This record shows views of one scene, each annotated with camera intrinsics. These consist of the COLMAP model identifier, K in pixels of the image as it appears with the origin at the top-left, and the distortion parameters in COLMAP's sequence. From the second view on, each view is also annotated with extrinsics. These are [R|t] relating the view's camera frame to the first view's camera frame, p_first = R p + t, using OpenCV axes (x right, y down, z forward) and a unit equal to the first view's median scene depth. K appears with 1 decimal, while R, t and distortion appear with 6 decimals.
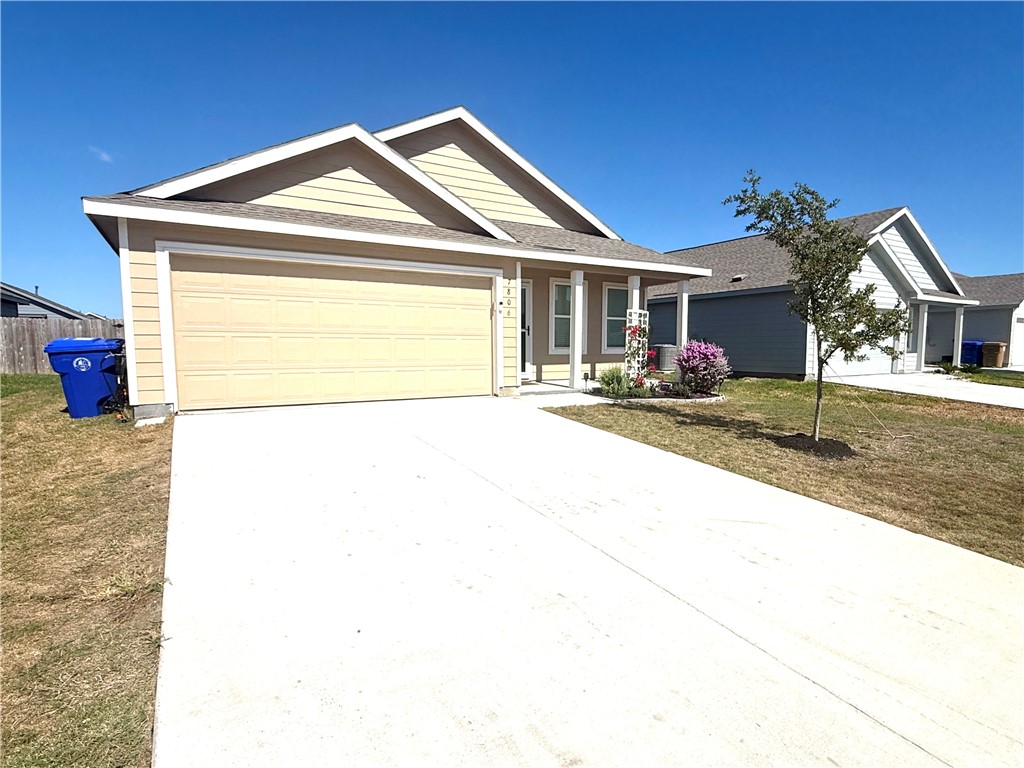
lens RADIAL K [[538.9, 0, 511.6], [0, 538.9, 386.5], [0, 0, 1]] dist [-0.000609, 0.002678]
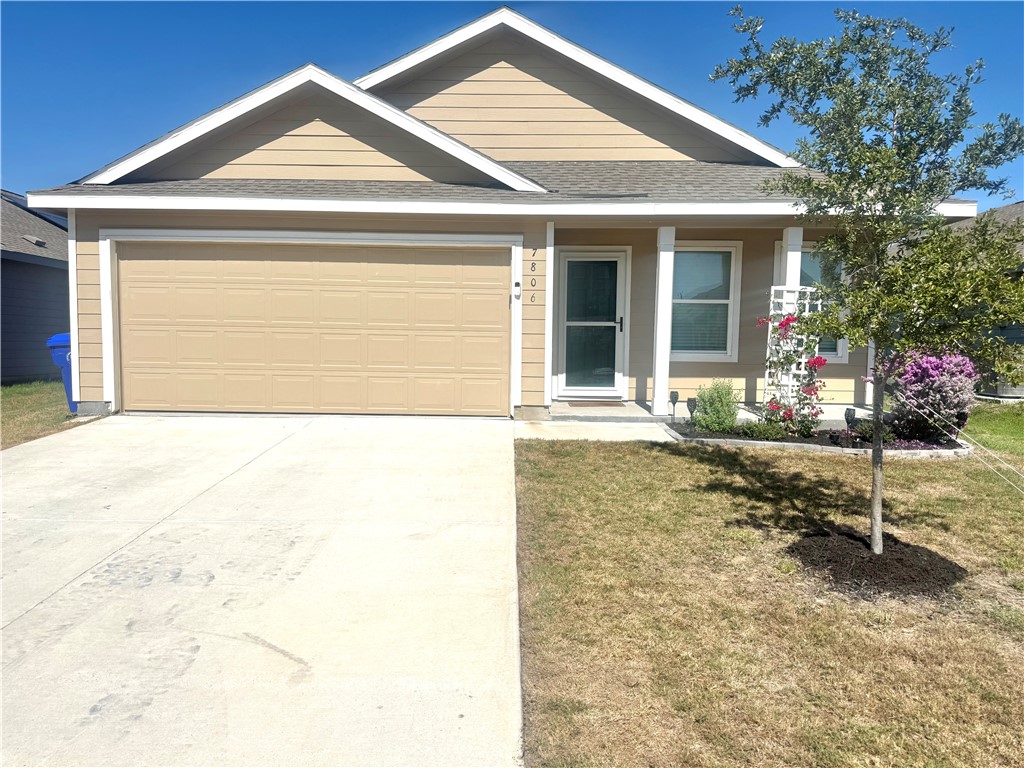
lens RADIAL K [[716.6, 0, 512.6], [0, 716.6, 392.4], [0, 0, 1]] dist [0.052126, -0.016649]
pose [[0.842595, 0.042726, -0.536850, 0.465116], [-0.052412, 0.998622, -0.002785, -0.013376], [0.535991, 0.030484, 0.843673, 0.225565]]
